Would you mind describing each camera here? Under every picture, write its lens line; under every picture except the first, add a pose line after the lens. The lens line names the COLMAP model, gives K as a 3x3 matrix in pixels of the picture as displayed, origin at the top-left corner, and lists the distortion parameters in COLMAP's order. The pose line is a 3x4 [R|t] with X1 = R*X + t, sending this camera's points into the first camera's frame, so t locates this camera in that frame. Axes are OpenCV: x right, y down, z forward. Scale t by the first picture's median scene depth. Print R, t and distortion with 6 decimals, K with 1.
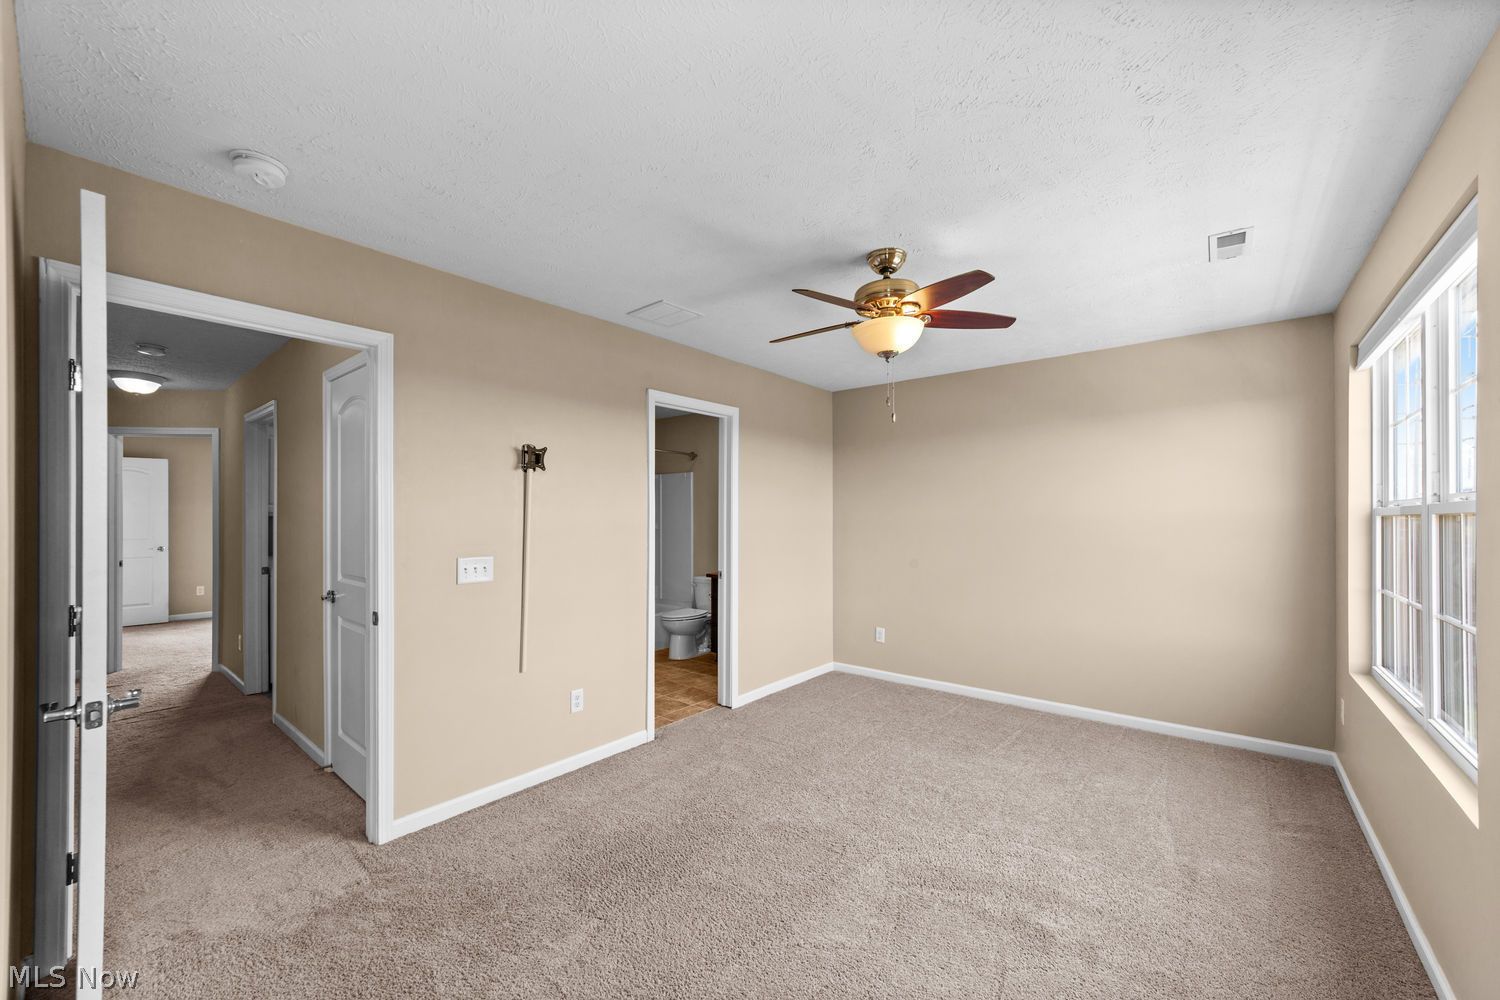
lens RADIAL K [[577.9, 0, 743.7], [0, 577.9, 509.2], [0, 0, 1]] dist [-0.014191, 0.004145]
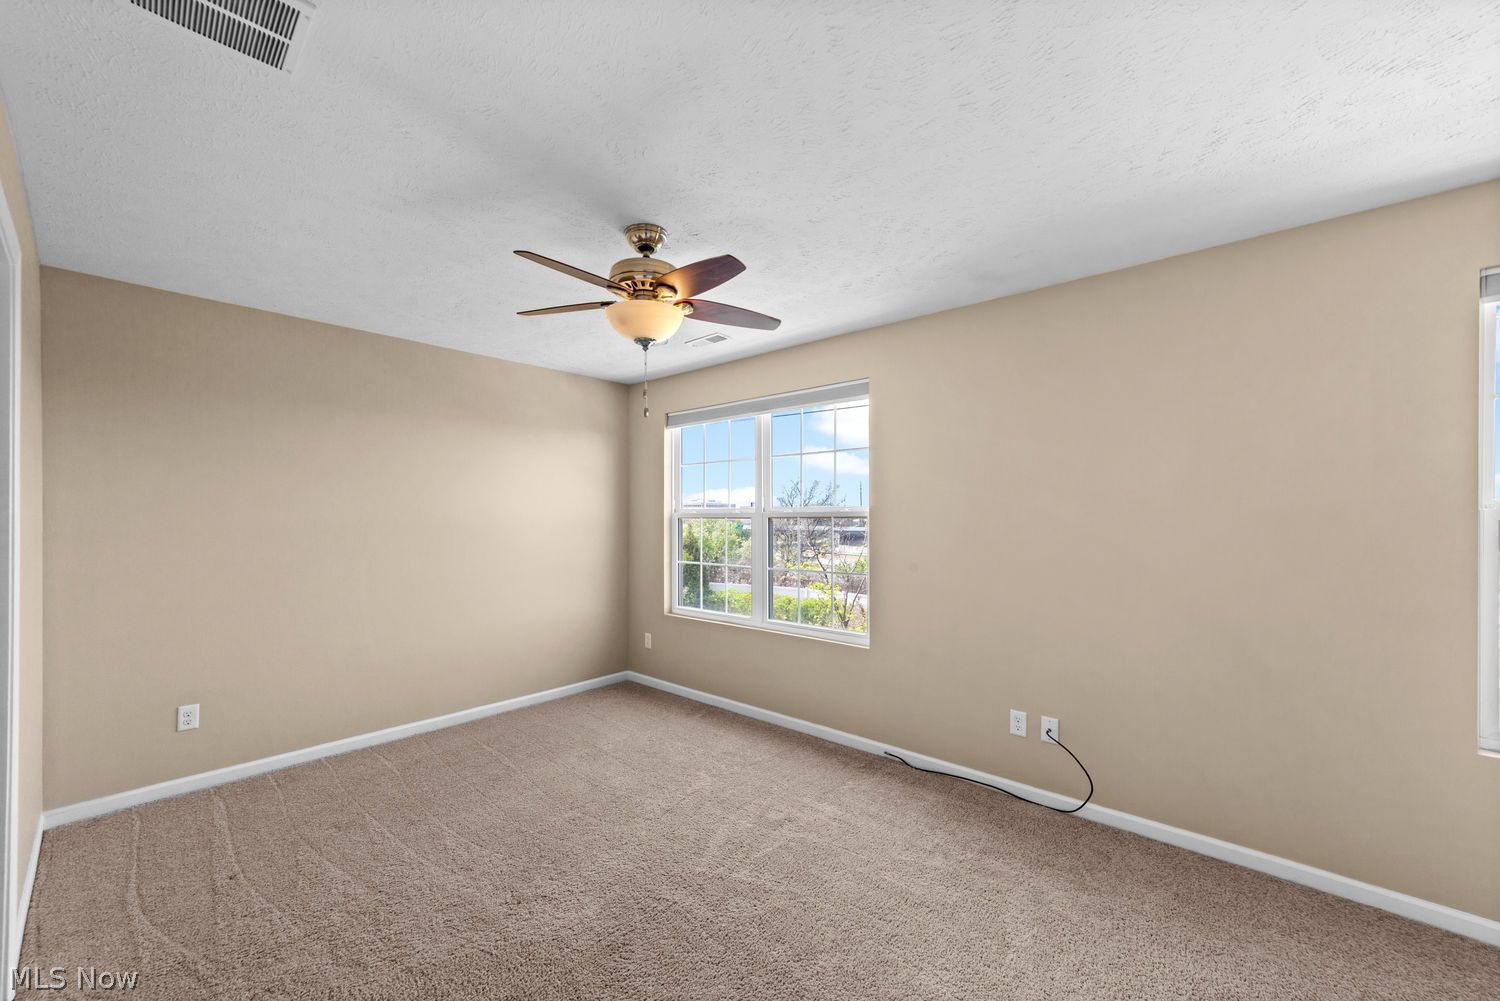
lens RADIAL K [[577.9, 0, 744.6], [0, 577.9, 512.3], [0, 0, 1]] dist [-0.014191, 0.004145]
pose [[0.046538, 0.007642, 0.998887, -0.469966], [-0.011732, 0.999906, -0.007103, 0.005248], [-0.998848, -0.011388, 0.046623, 0.573499]]
